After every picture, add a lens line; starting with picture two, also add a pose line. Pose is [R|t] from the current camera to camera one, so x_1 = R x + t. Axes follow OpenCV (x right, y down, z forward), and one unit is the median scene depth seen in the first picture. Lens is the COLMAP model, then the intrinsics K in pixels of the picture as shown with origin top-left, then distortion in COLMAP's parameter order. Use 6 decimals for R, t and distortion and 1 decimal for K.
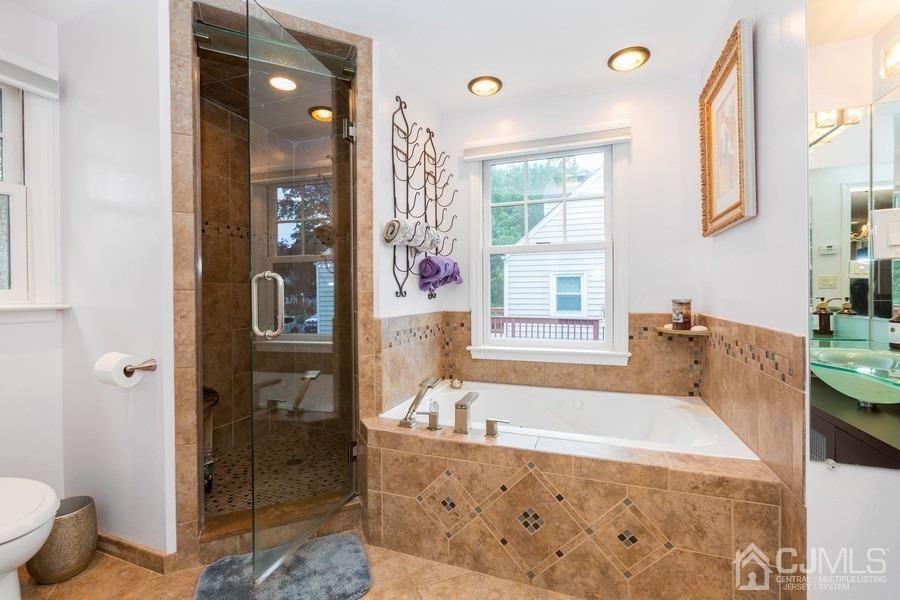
lens RADIAL K [[400.8, 0, 445.8], [0, 400.8, 297.6], [0, 0, 1]] dist [-0.004769, 0.003347]
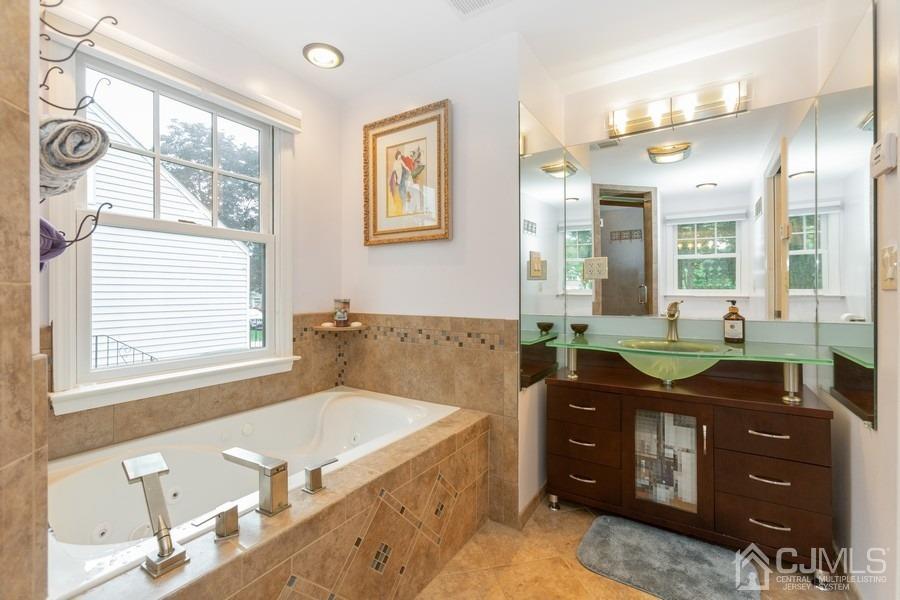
lens RADIAL K [[400.8, 0, 445.9], [0, 400.8, 296.1], [0, 0, 1]] dist [-0.004769, 0.003347]
pose [[0.200150, -0.000942, 0.979765, -0.435976], [0.005618, 0.999984, -0.000186, -0.002304], [-0.979749, 0.005541, 0.200152, 0.499893]]
